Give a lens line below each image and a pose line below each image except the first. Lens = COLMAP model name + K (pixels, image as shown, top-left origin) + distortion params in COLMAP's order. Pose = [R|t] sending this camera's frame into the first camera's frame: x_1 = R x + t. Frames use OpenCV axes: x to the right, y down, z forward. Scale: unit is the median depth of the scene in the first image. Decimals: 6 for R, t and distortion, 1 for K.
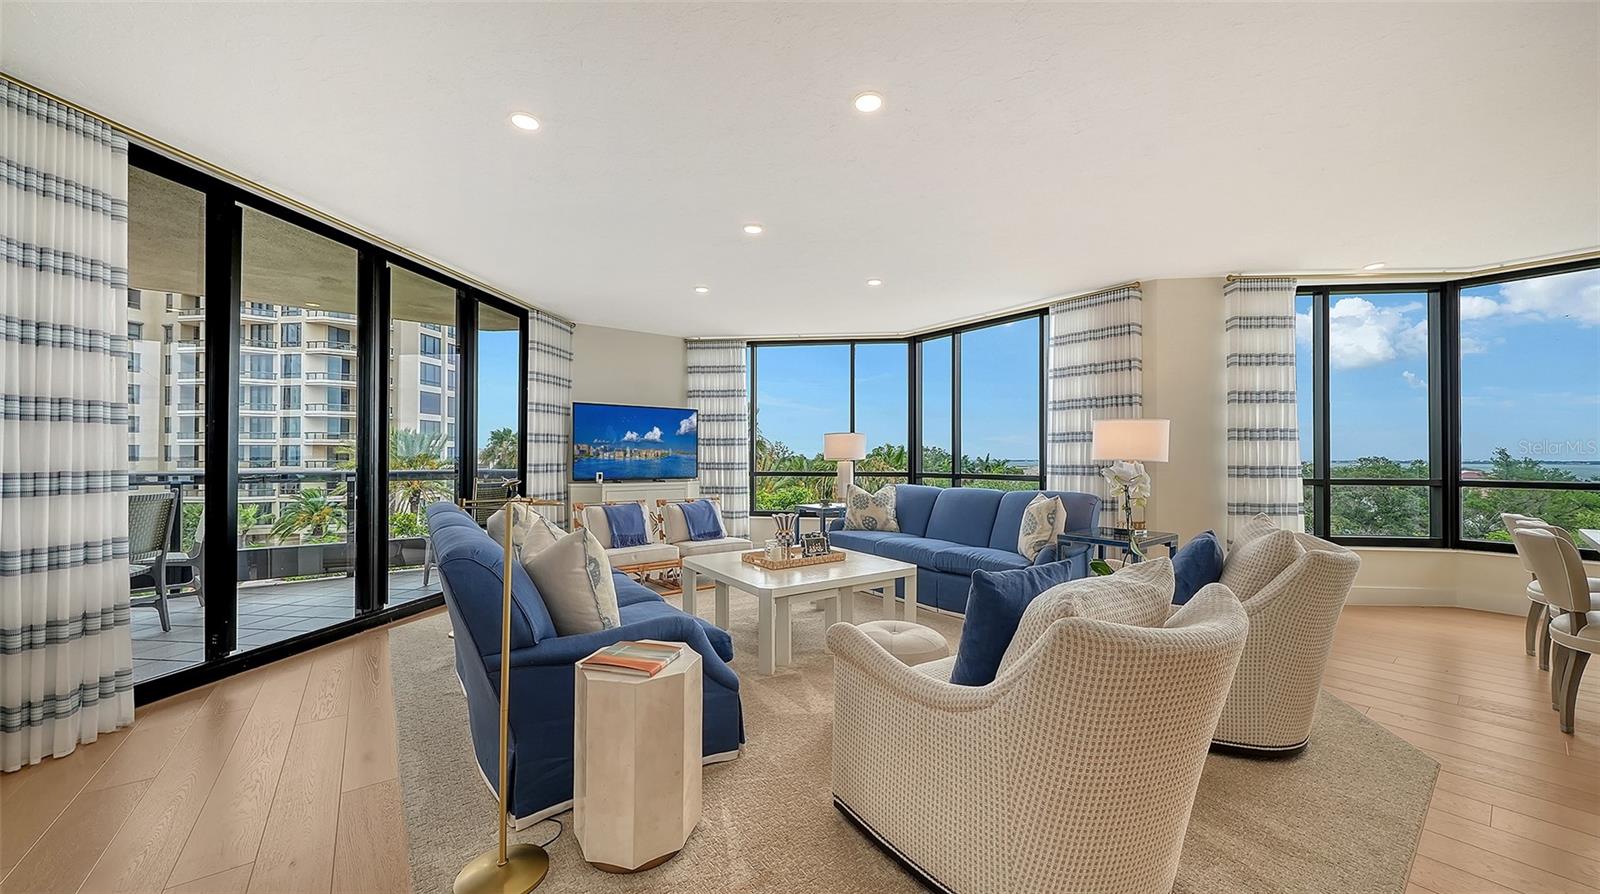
lens RADIAL K [[569.1, 0, 806.0], [0, 569.1, 455.5], [0, 0, 1]] dist [-0.002185, -0.000234]
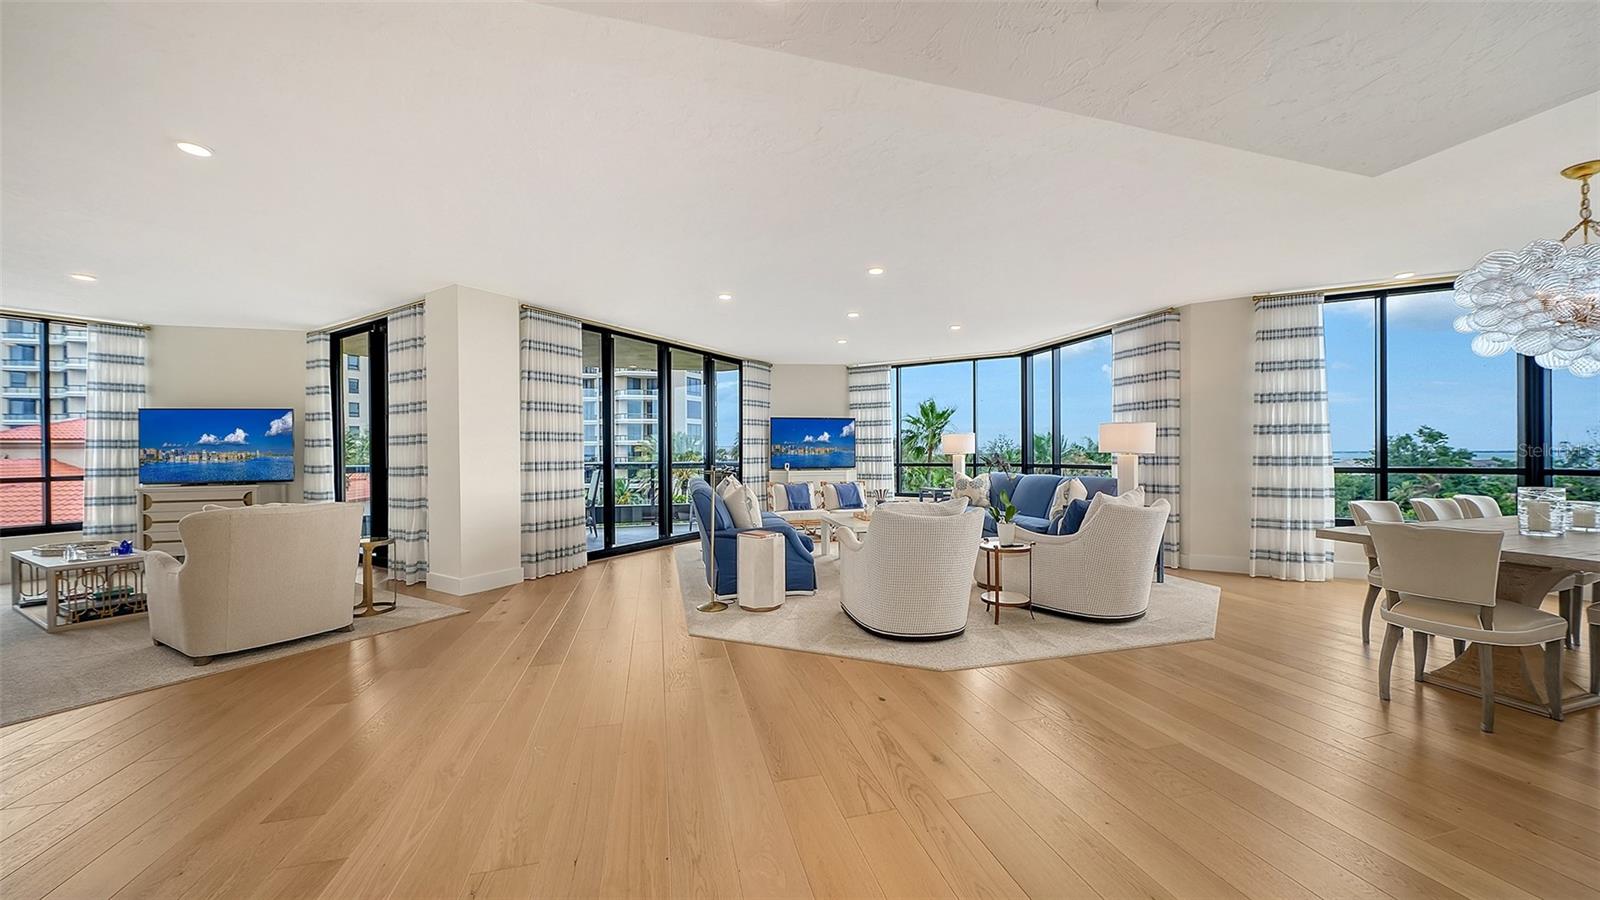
lens RADIAL K [[557.5, 0, 797.5], [0, 557.5, 449.8], [0, 0, 1]] dist [-0.003263, -0.000134]
pose [[0.920181, -0.011444, -0.391326, 0.285787], [0.011170, 0.999933, -0.002978, -0.001834], [0.391334, -0.001631, 0.920247, -0.412491]]
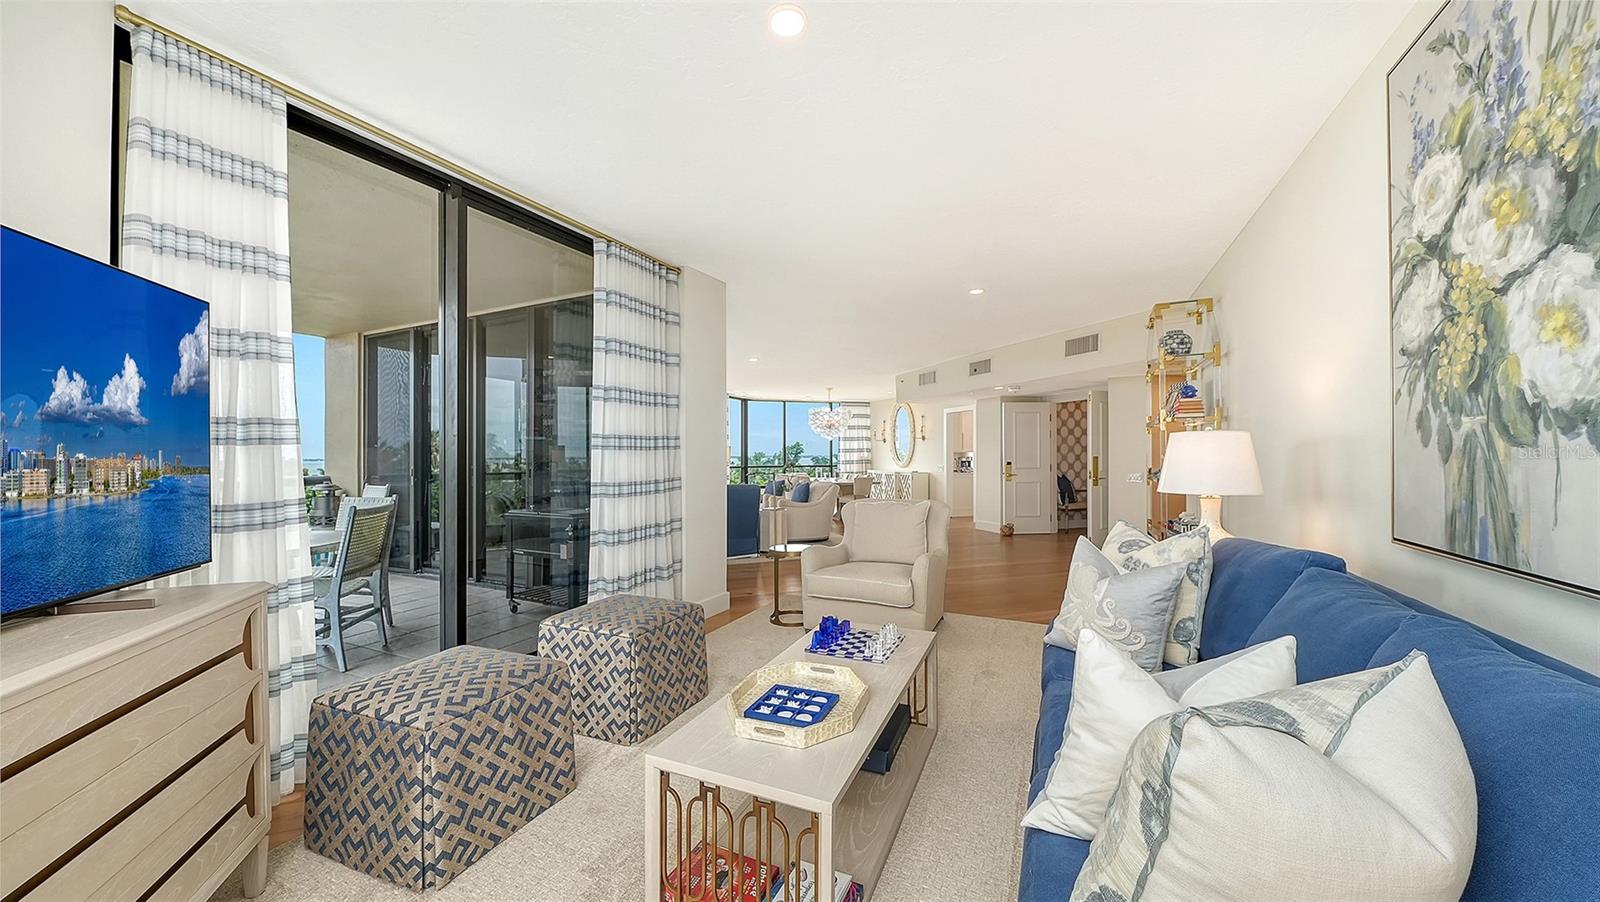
lens RADIAL K [[579.0, 0, 800.0], [0, 579.0, 451.0], [0, 0, 1]] dist [0.000193, -0.000035]
pose [[0.313186, 0.005093, 0.949678, -1.516485], [0.000447, 0.999985, -0.005511, -0.014606], [-0.949692, 0.002150, 0.313179, -0.193830]]
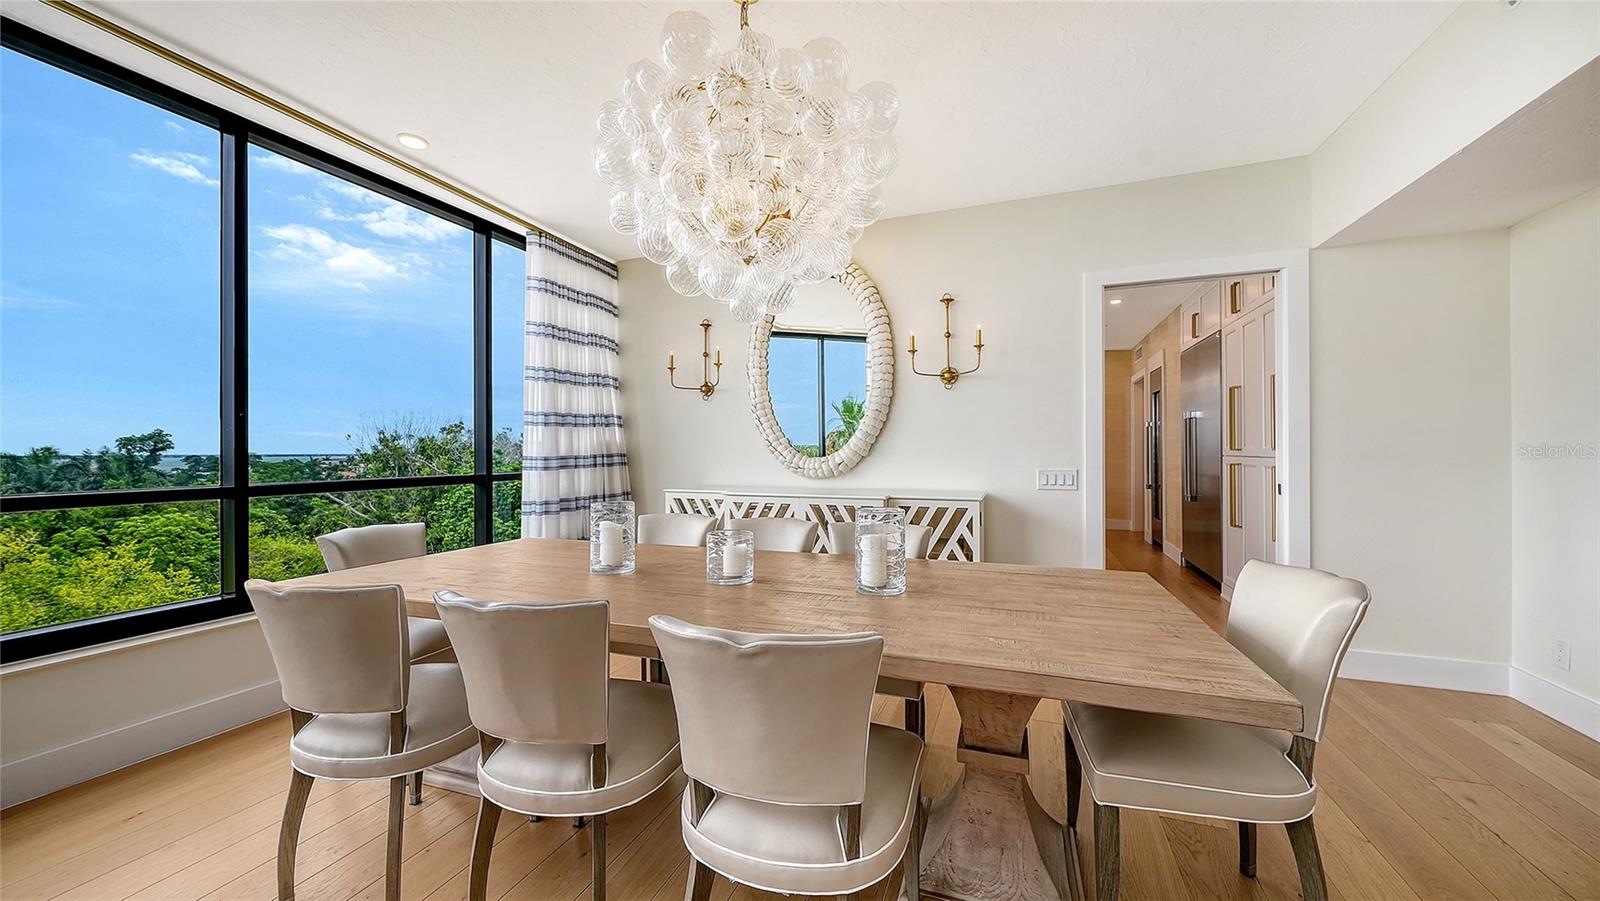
lens RADIAL K [[558.4, 0, 800.0], [0, 558.4, 450.5], [0, 0, 1]] dist [0.000519, -0.000065]
pose [[-0.514385, -0.003292, 0.857553, 0.510076], [-0.002320, 0.999994, 0.002447, 0.007192], [-0.857556, -0.000731, -0.514390, 0.604219]]
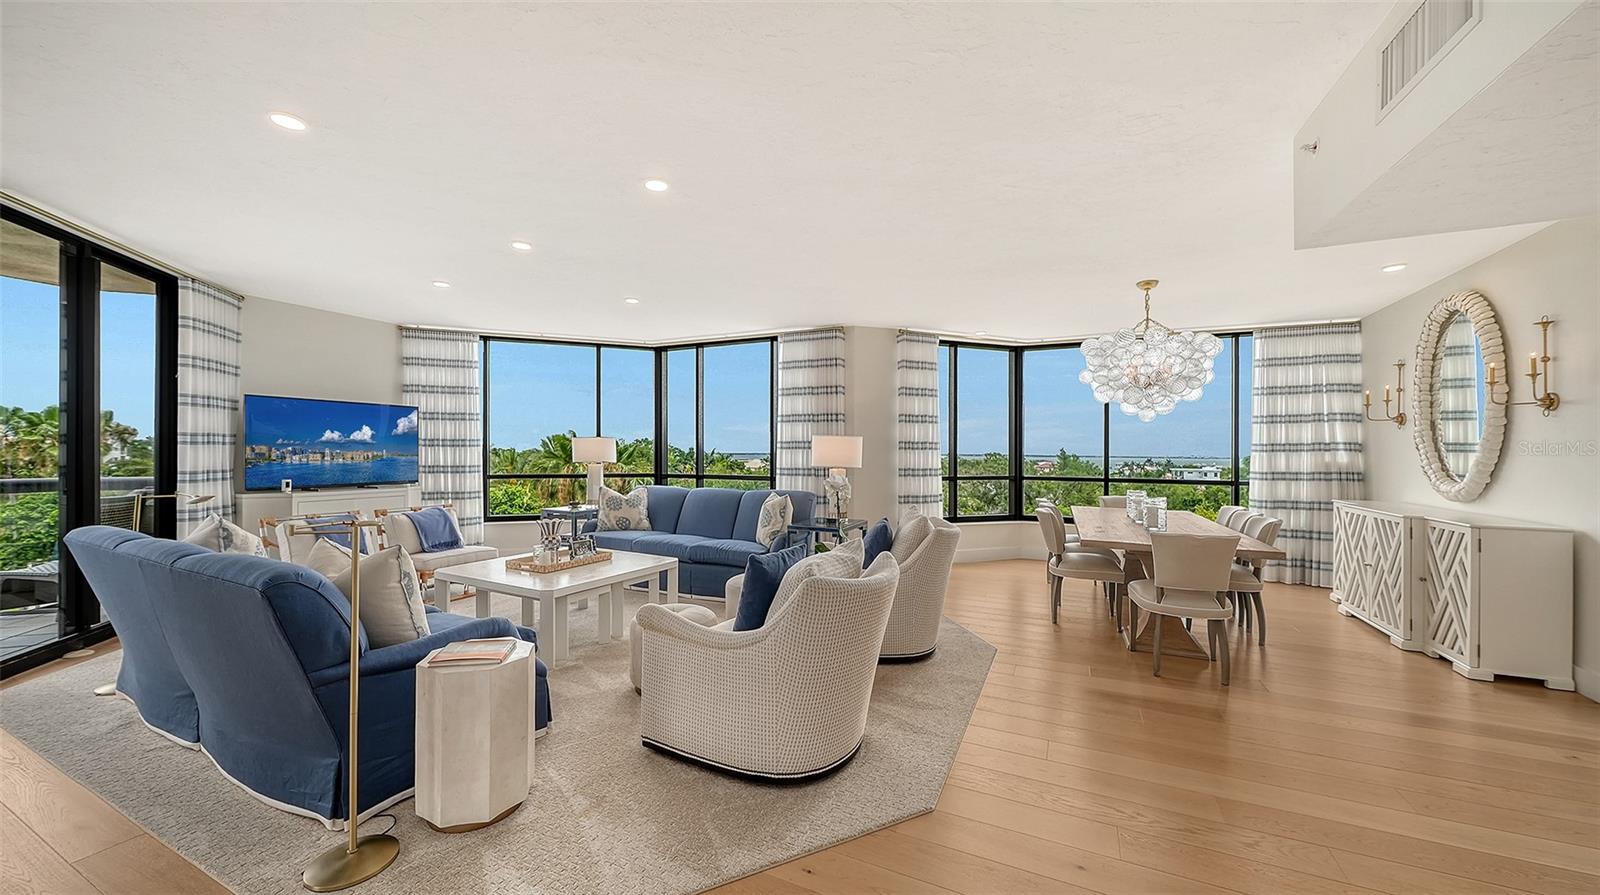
lens RADIAL K [[580.9, 0, 805.2], [0, 580.9, 446.3], [0, 0, 1]] dist [0.000910, -0.000334]
pose [[0.891521, 0.007478, 0.452917, -0.083689], [-0.005864, 0.999970, -0.004967, -0.023615], [-0.452941, 0.001773, 0.891539, -0.131730]]
